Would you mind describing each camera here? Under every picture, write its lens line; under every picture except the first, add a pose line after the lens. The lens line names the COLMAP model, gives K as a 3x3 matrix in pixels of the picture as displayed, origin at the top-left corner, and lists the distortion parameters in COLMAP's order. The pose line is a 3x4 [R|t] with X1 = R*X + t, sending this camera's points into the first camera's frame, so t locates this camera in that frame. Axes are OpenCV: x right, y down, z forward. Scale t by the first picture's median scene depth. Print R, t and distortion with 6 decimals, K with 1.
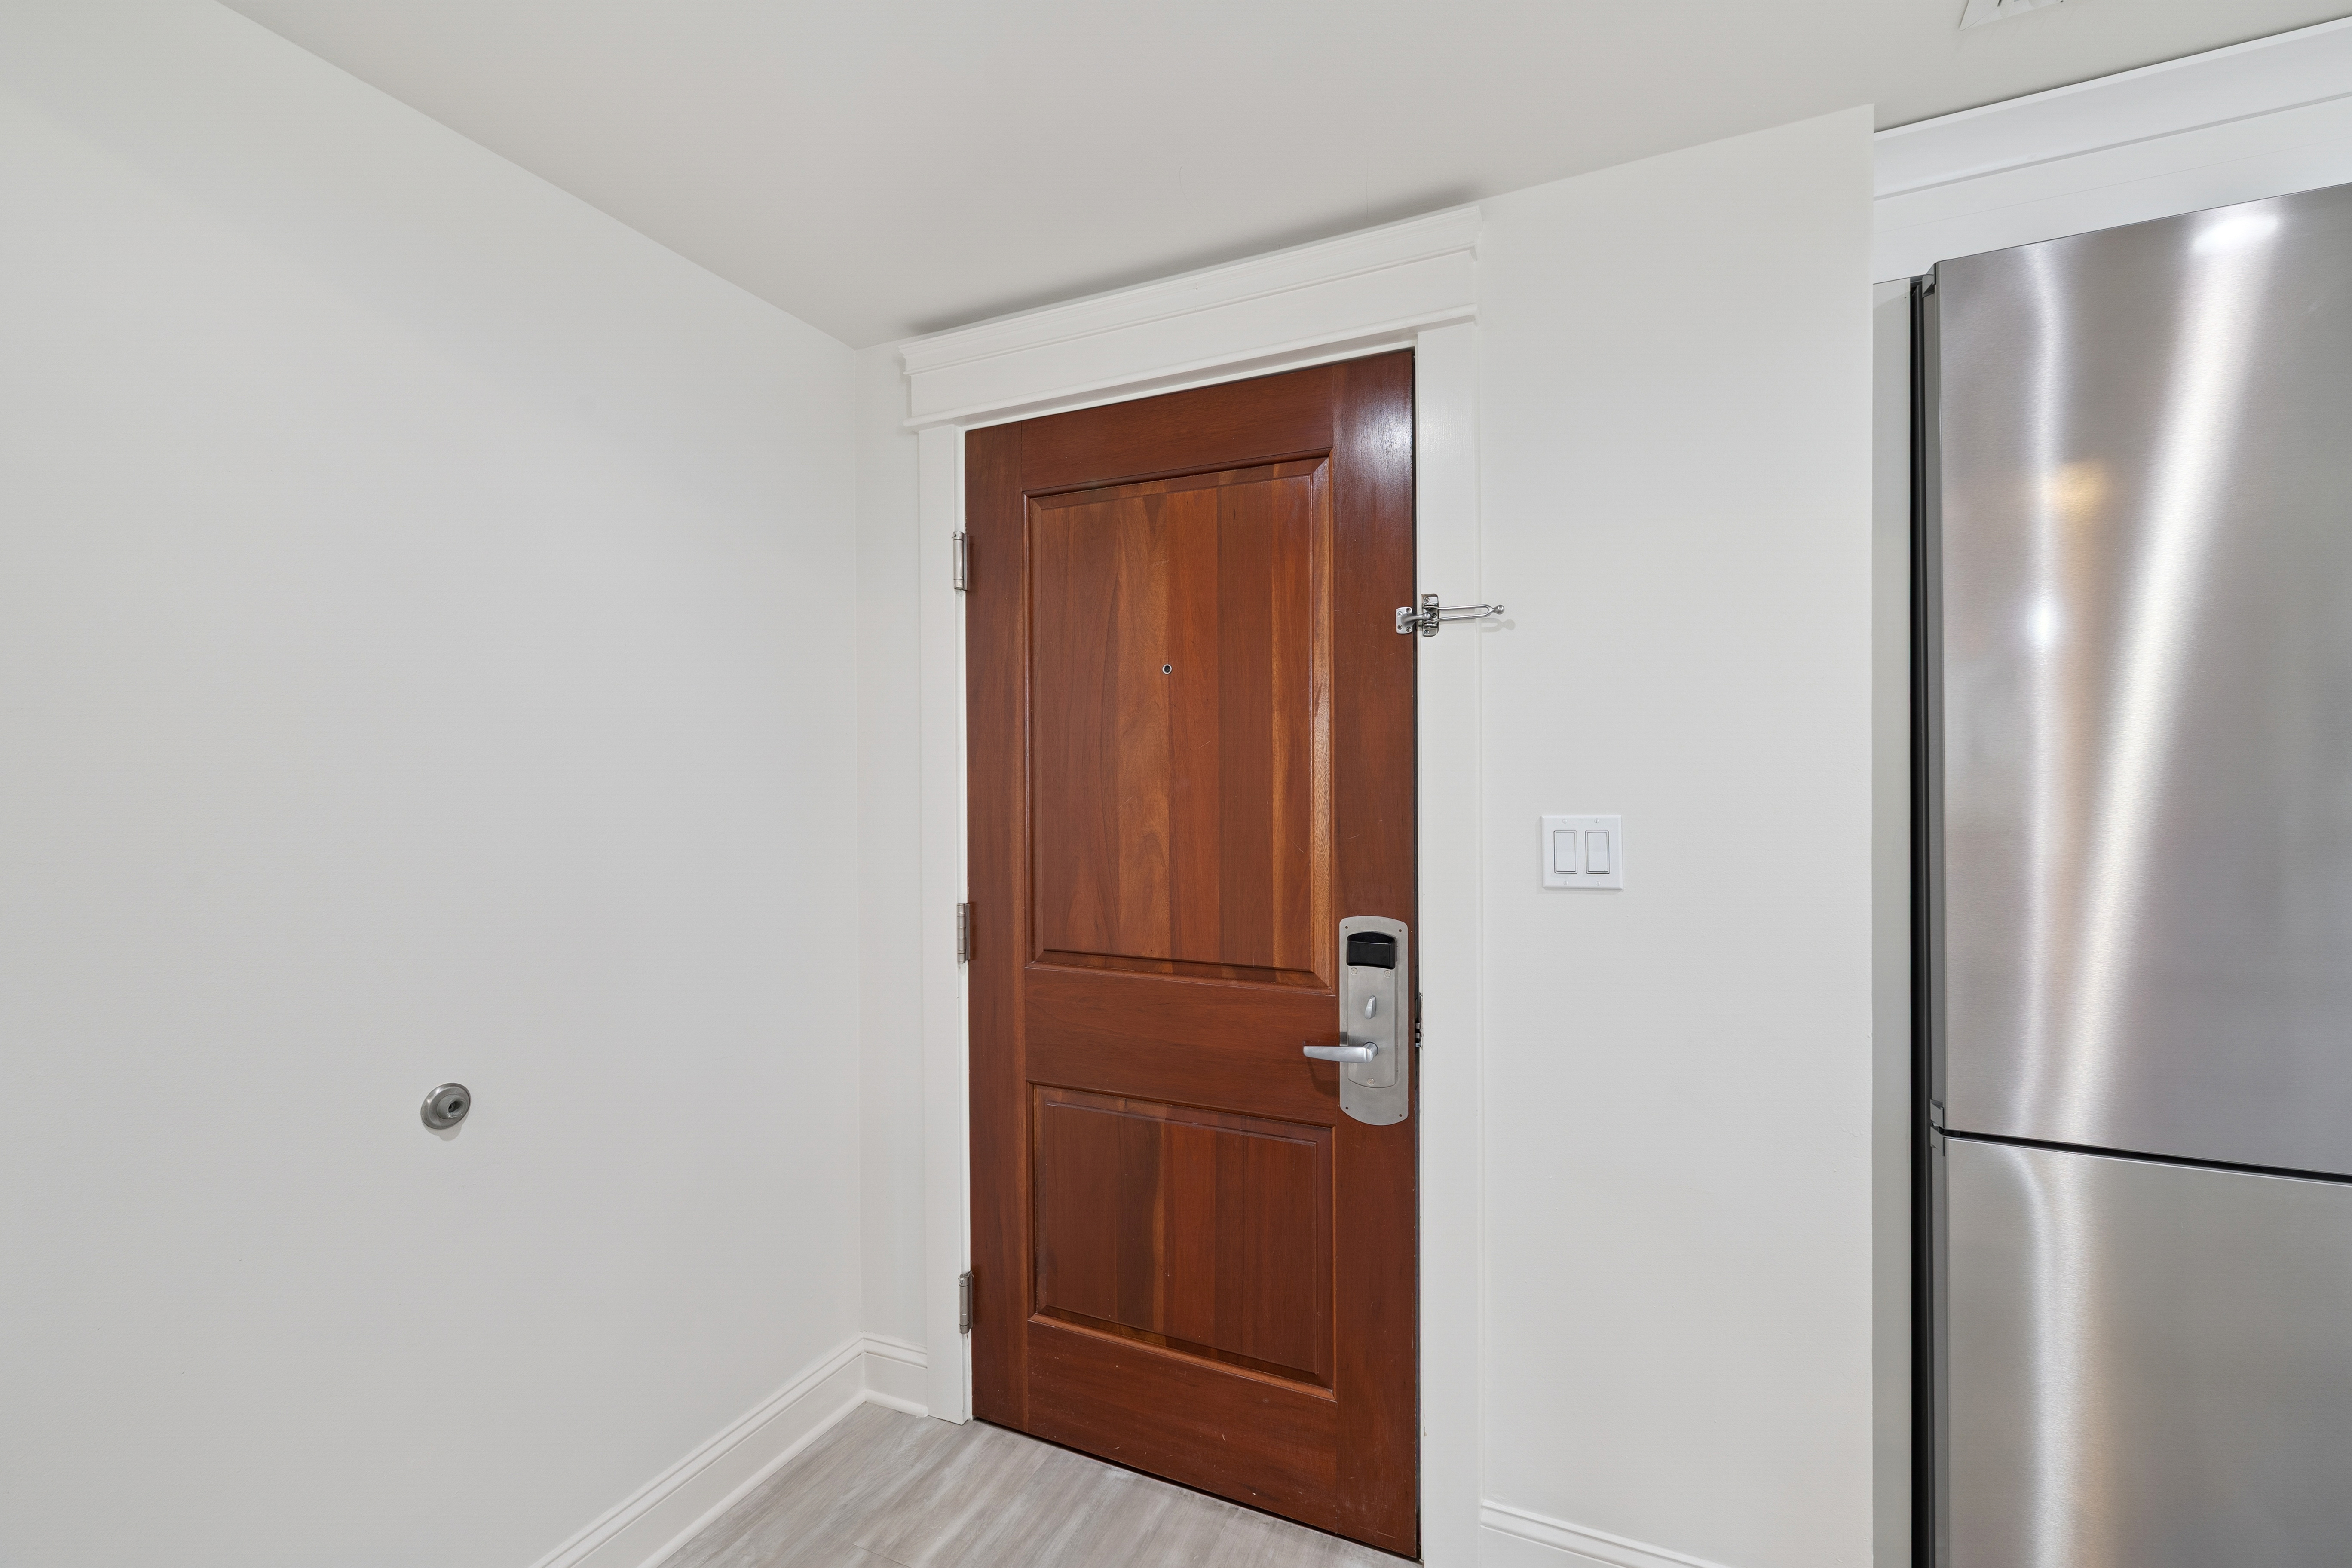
lens RADIAL K [[982.1, 0, 1195.4], [0, 982.1, 784.5], [0, 0, 1]] dist [-0.002960, 0.000321]
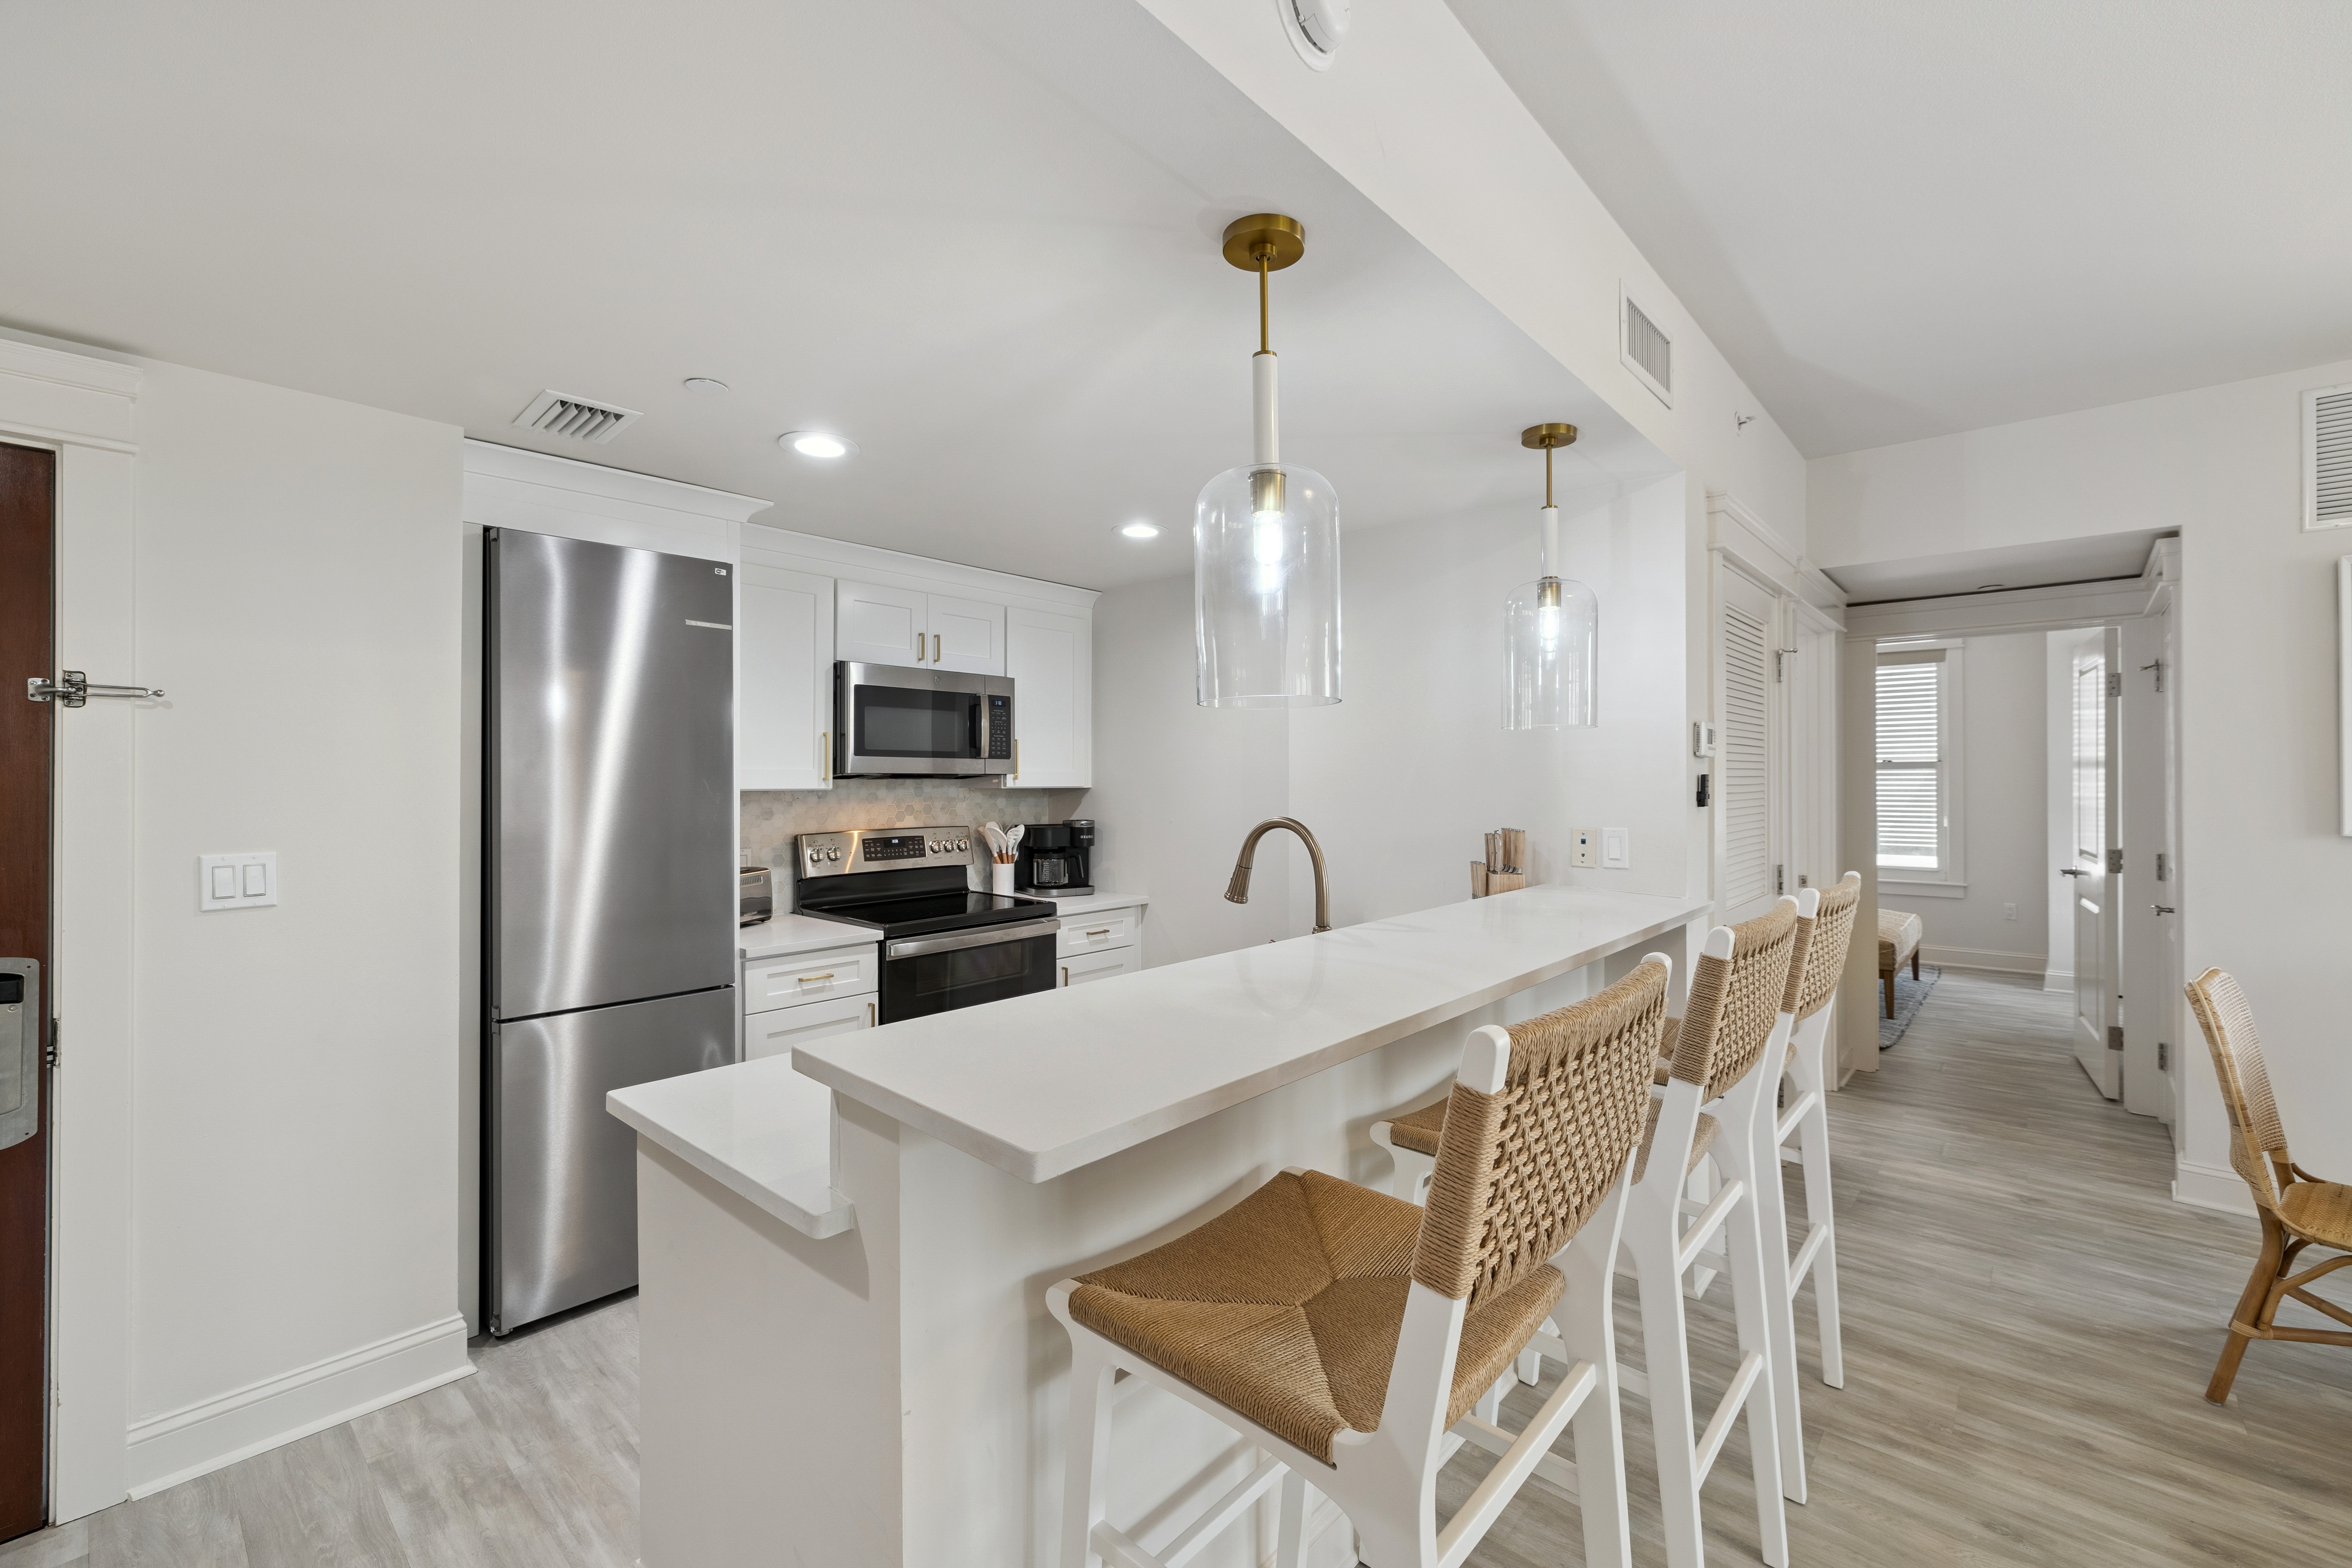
lens RADIAL K [[982.1, 0, 1193.7], [0, 982.1, 778.6], [0, 0, 1]] dist [-0.002960, 0.000321]
pose [[0.282369, 0.000983, 0.959305, -0.498230], [-0.007657, 0.999970, 0.001230, -0.079078], [-0.959275, -0.007693, 0.282368, -0.596926]]
